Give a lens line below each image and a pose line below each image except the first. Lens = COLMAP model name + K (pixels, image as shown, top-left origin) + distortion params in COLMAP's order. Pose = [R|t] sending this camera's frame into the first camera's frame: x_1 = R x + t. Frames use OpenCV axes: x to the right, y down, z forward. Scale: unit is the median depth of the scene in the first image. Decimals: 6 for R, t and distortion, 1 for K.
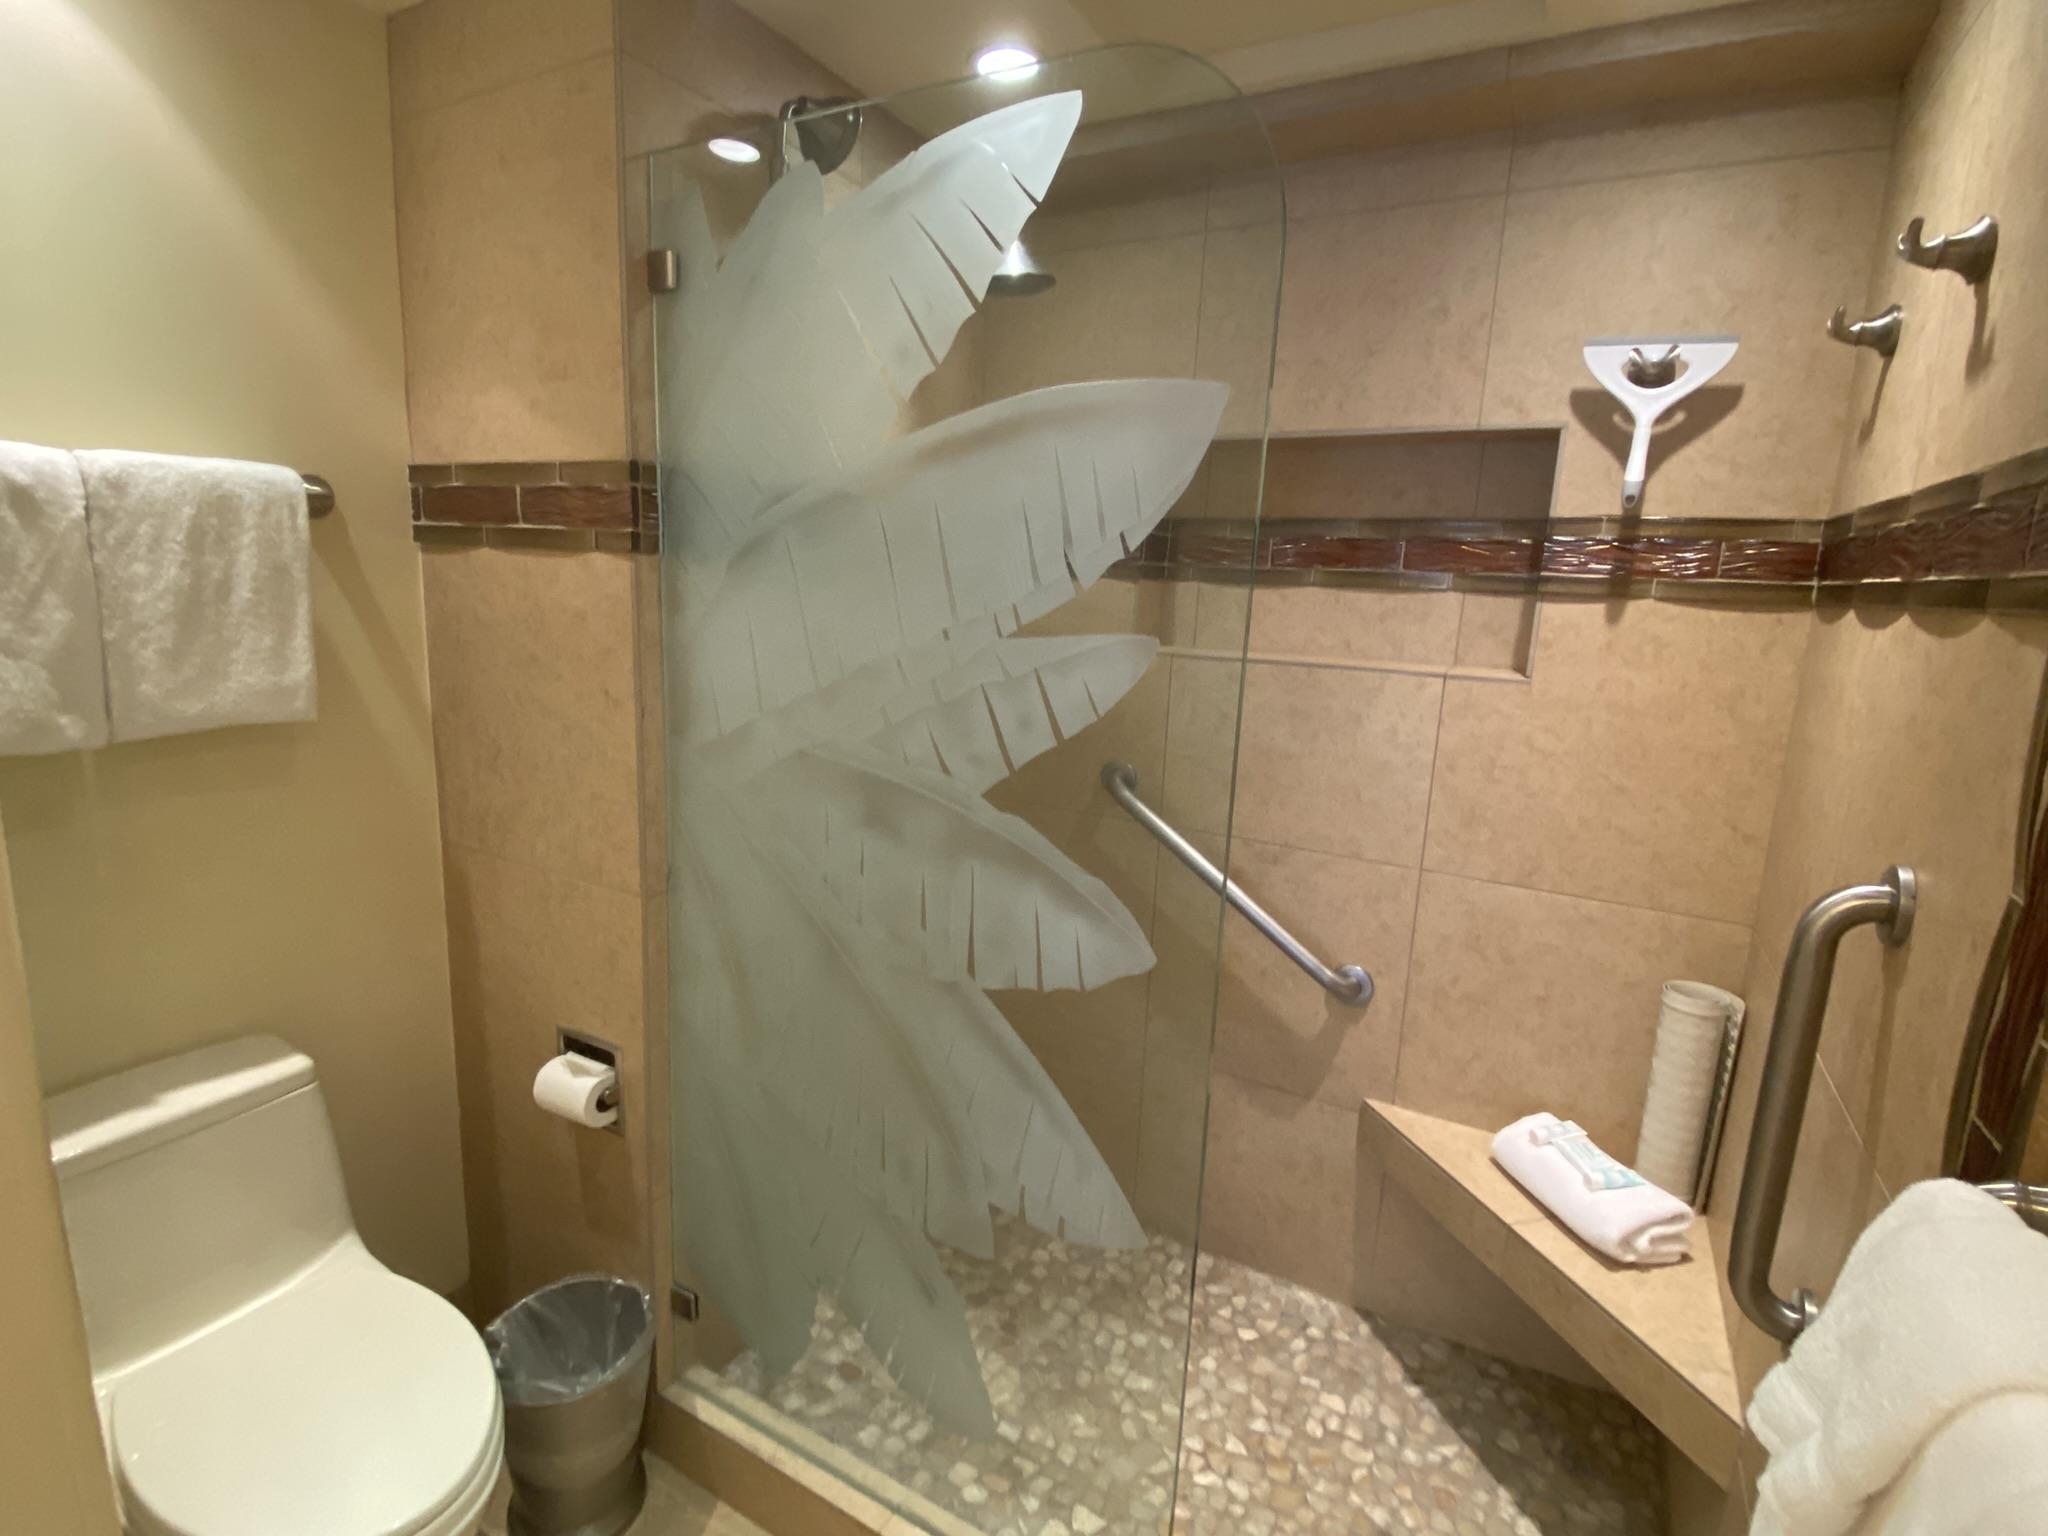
lens RADIAL K [[982.2, 0, 1016.5], [0, 982.2, 761.6], [0, 0, 1]] dist [0.024102, -0.023895]
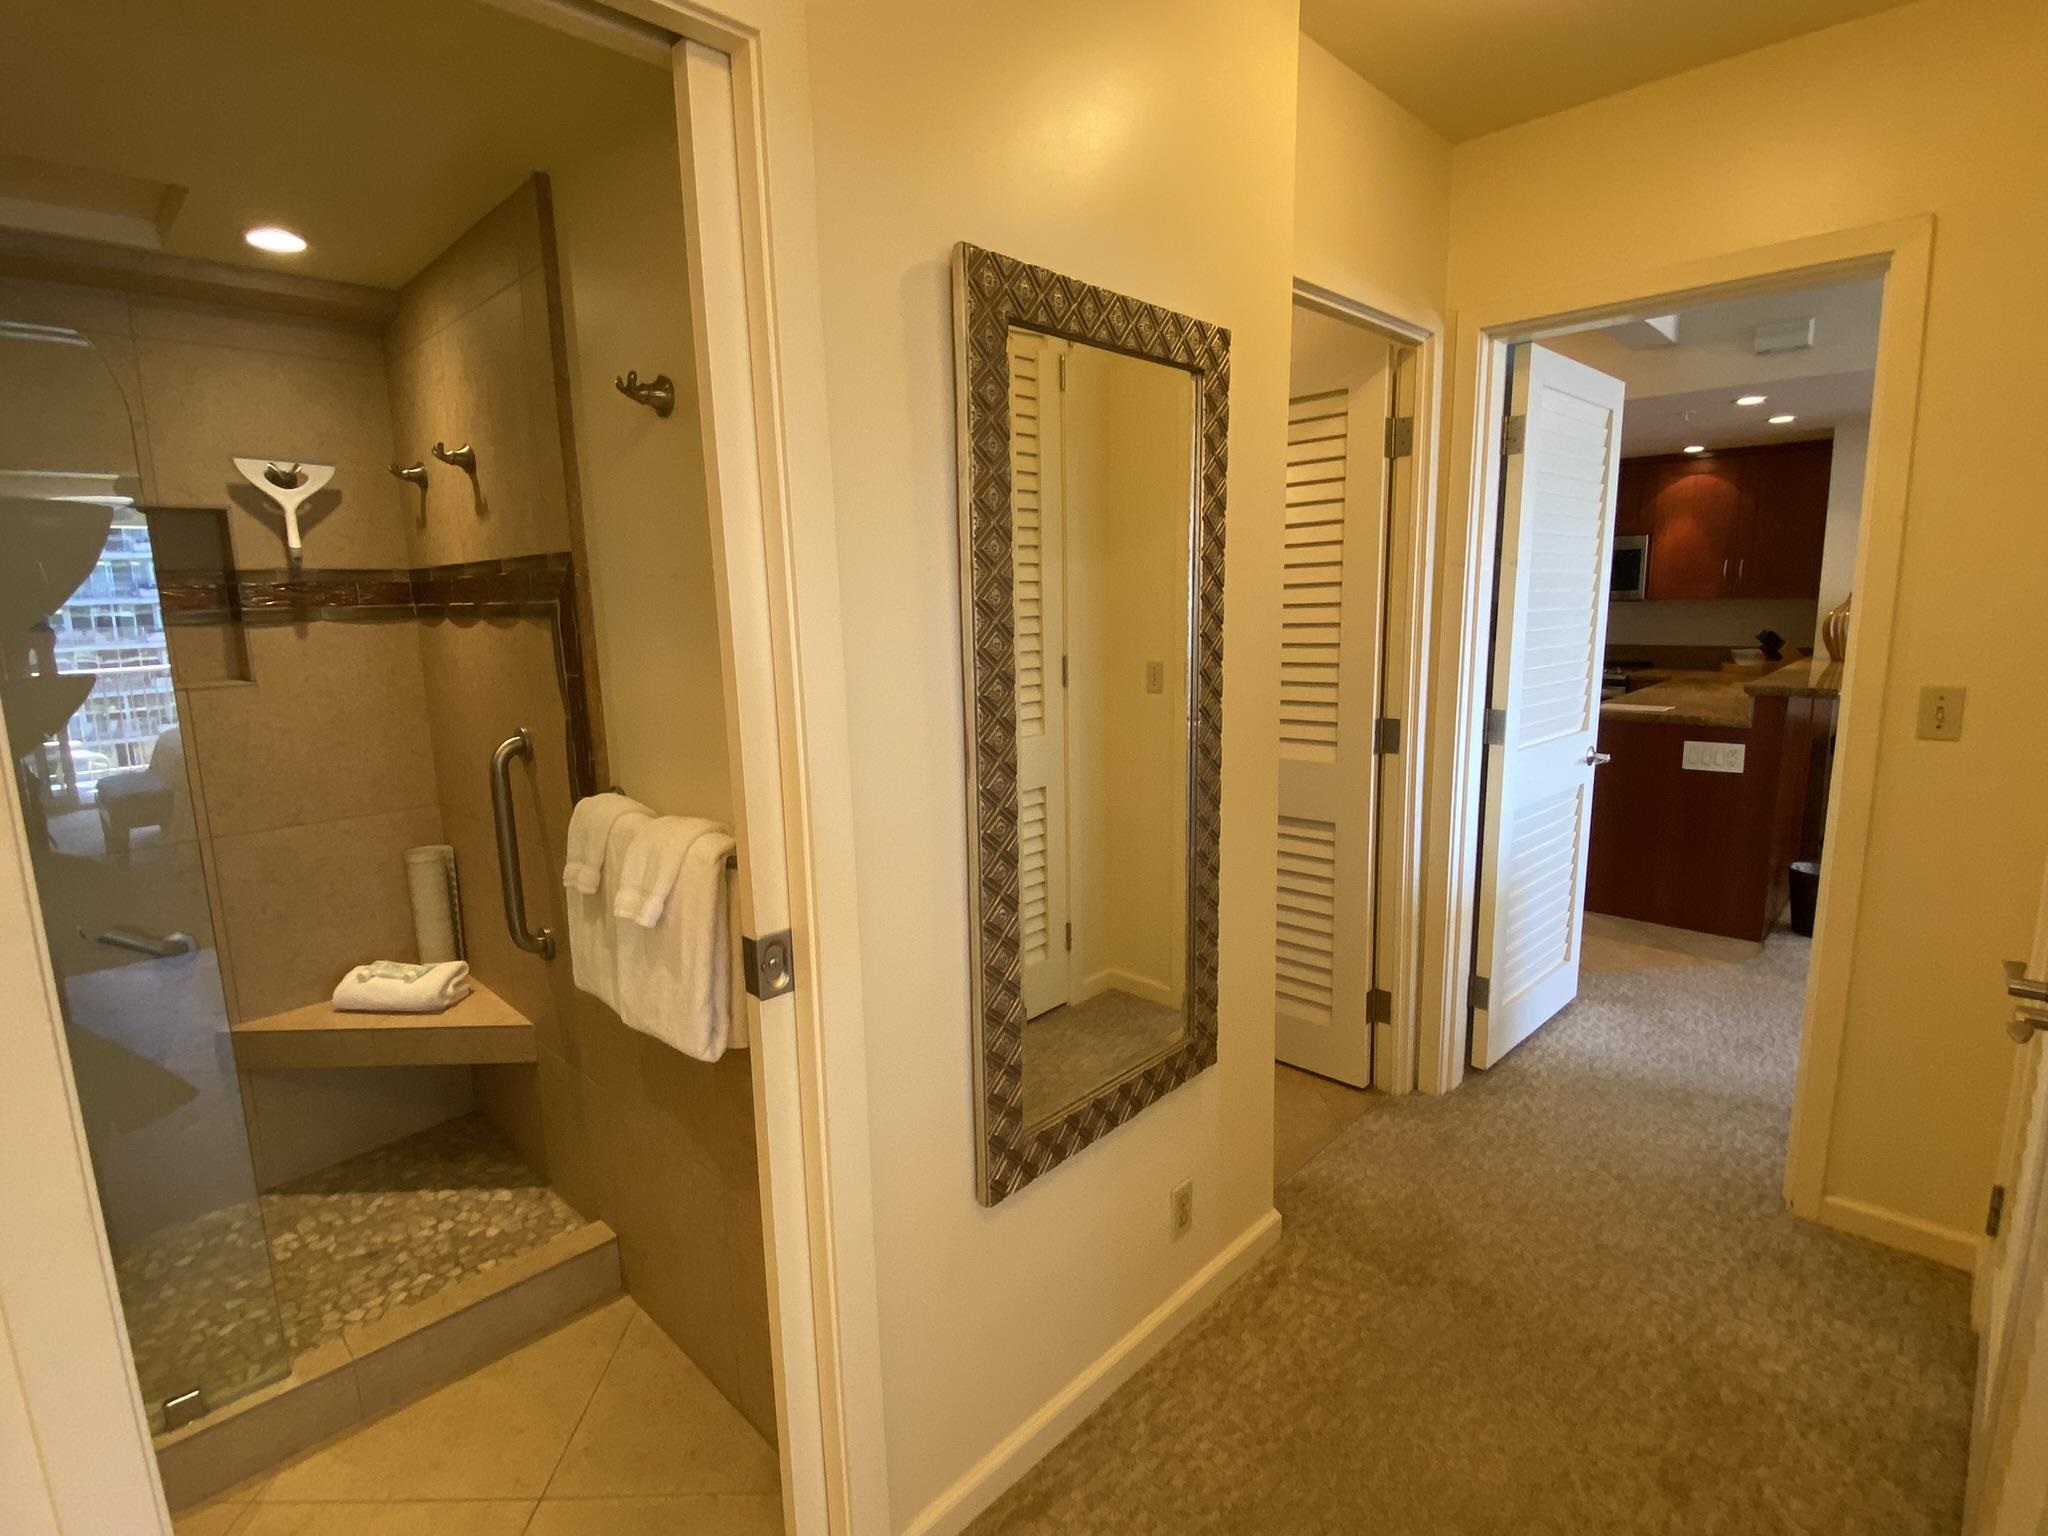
lens RADIAL K [[982.2, 0, 1016.5], [0, 982.2, 761.6], [0, 0, 1]] dist [0.024102, -0.023895]
pose [[0.253321, -0.209952, 0.944325, -0.617728], [0.214249, 0.964099, 0.156874, 0.041653], [-0.943359, 0.162581, 0.289209, -0.463054]]
